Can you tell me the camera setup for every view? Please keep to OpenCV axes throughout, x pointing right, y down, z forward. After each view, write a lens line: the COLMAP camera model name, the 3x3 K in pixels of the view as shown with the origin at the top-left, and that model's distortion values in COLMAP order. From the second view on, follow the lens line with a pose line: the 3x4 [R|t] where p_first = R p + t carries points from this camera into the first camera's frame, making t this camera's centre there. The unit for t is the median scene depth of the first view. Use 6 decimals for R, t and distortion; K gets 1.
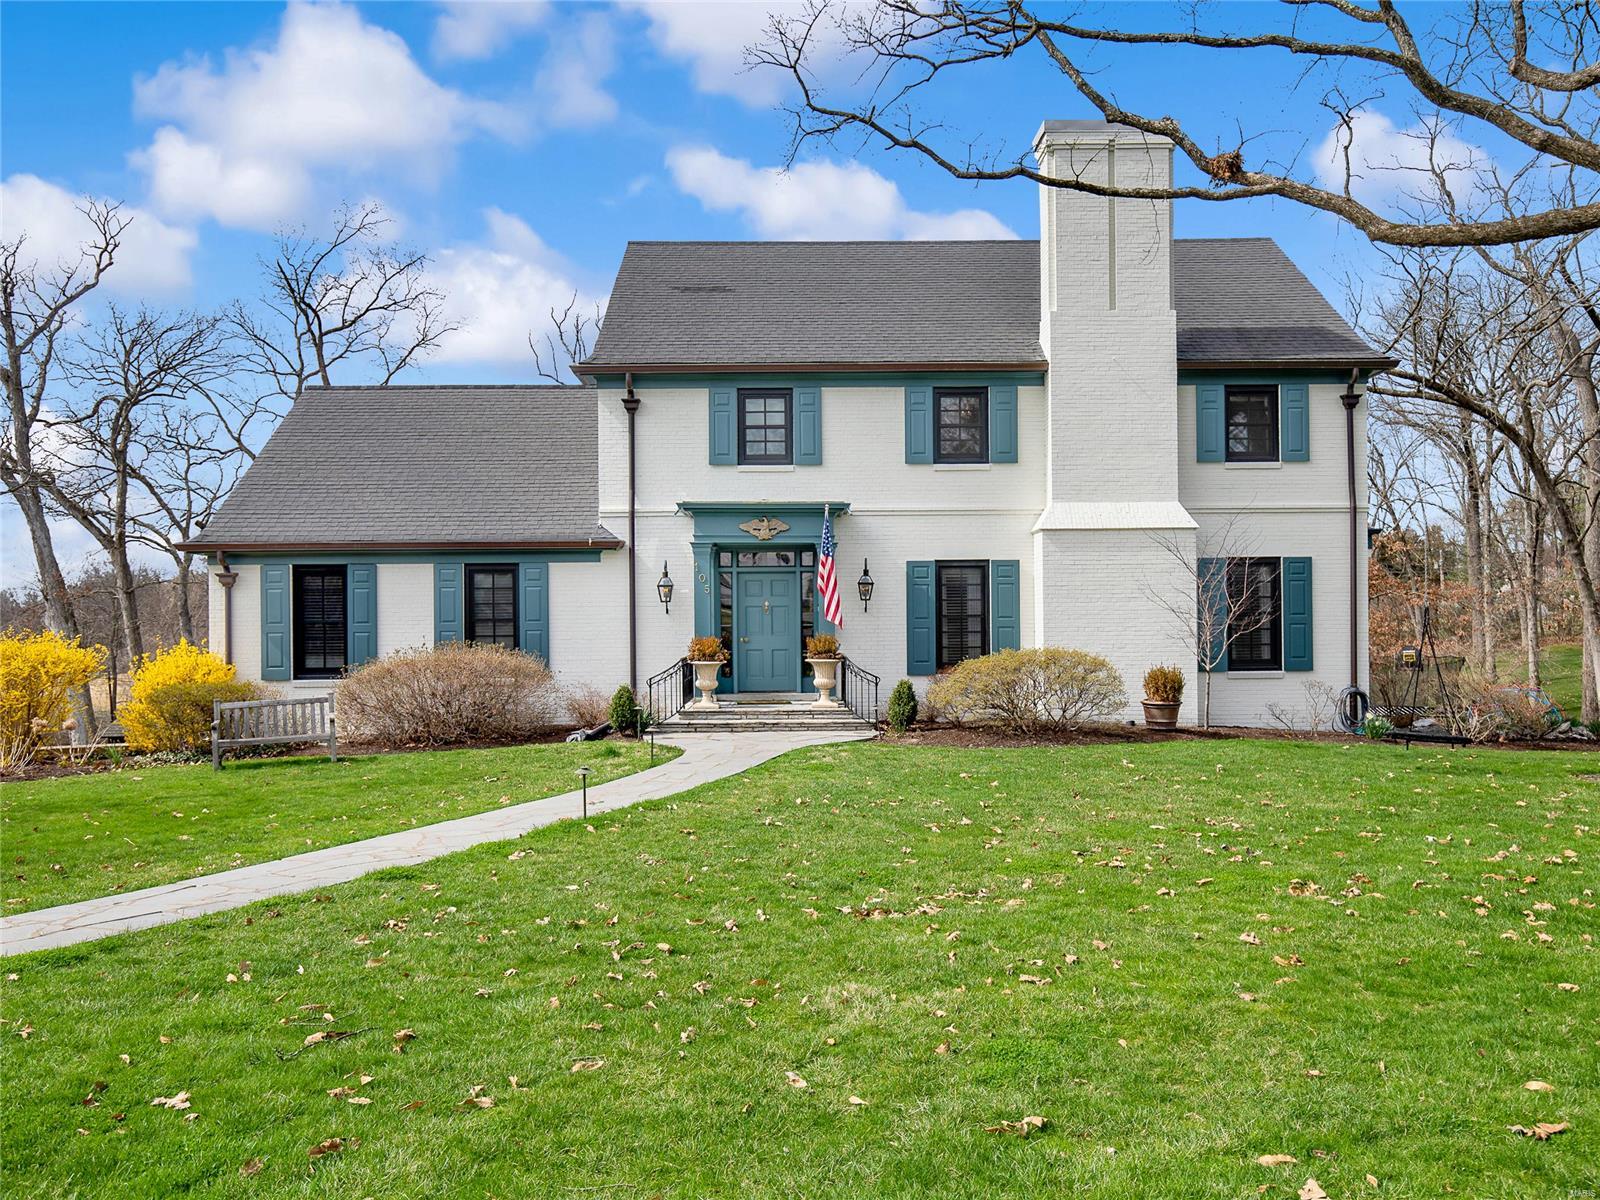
lens RADIAL K [[1170.1, 0, 800.0], [0, 1170.1, 600.0], [0, 0, 1]] dist [0.002843, -0.000076]
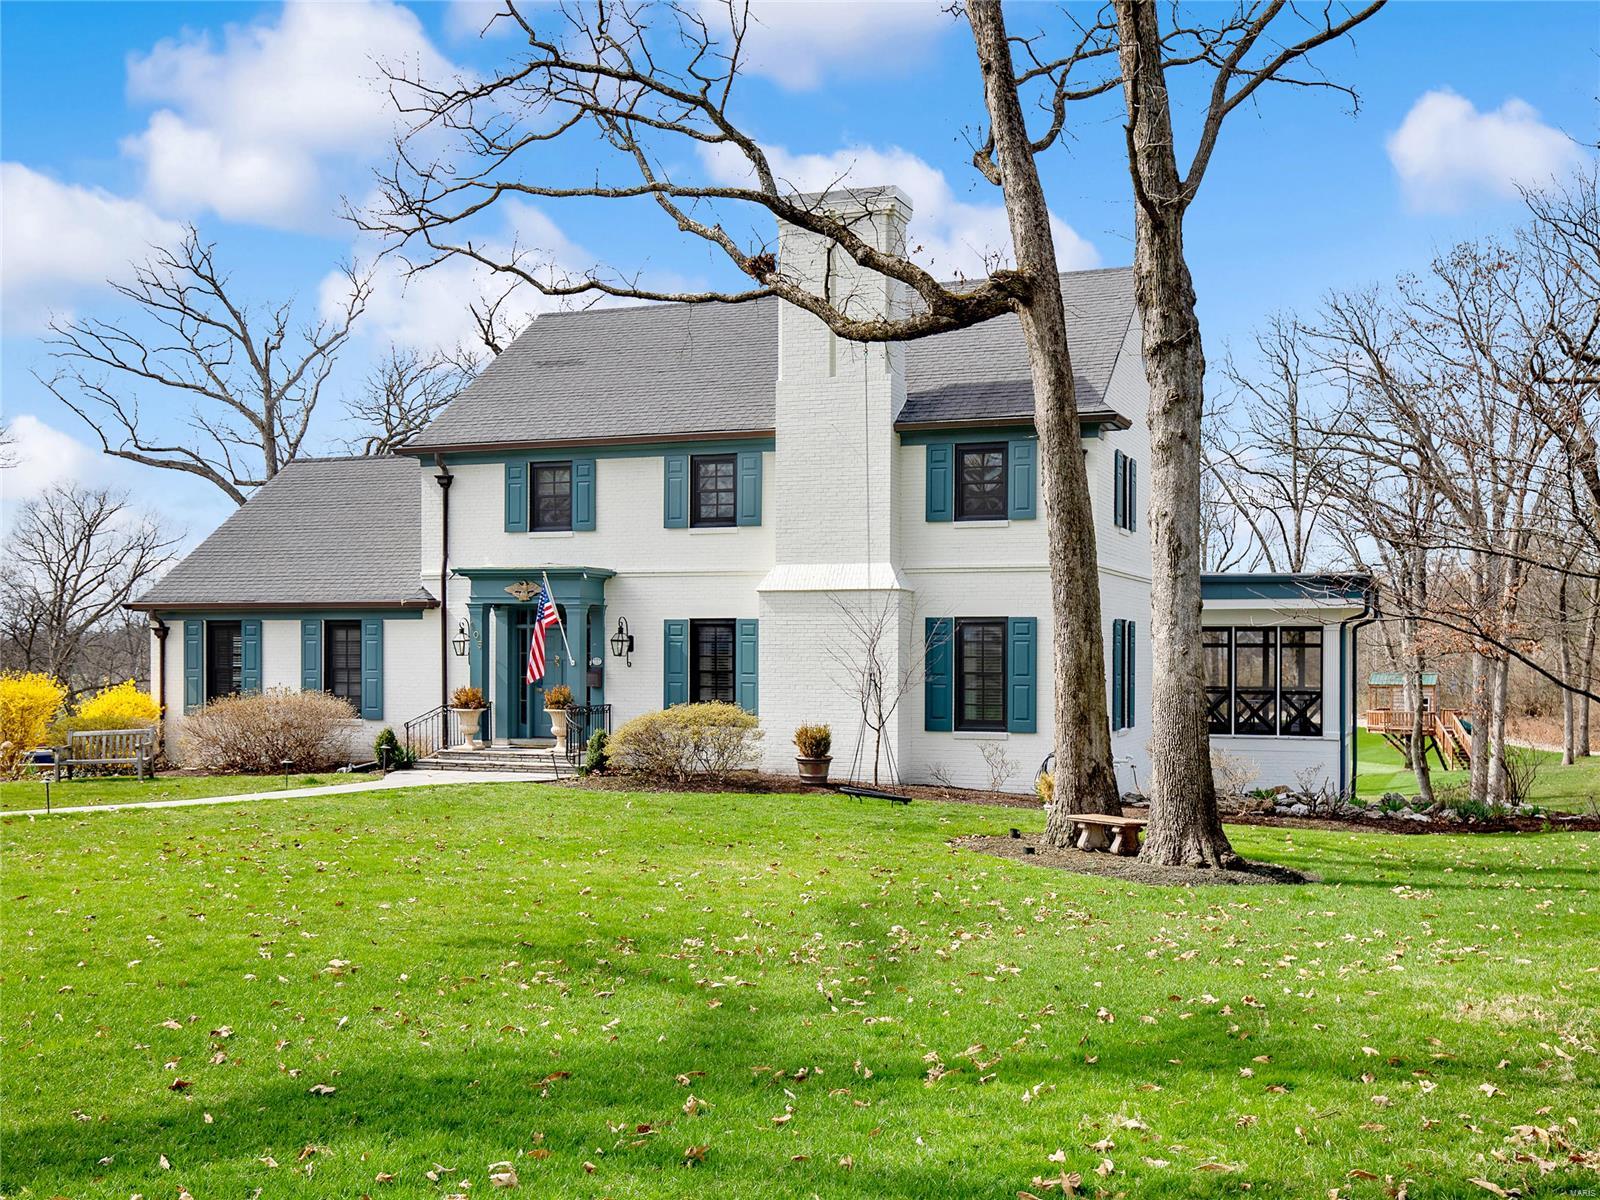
lens RADIAL K [[1453.9, 0, 849.4], [0, 1453.9, 653.1], [0, 0, 1]] dist [0.003039, 0.015478]
pose [[0.944474, 0.011224, -0.328394, 0.691359], [-0.006704, 0.999867, 0.014892, -0.023717], [0.328518, -0.011864, 0.944423, -0.201163]]
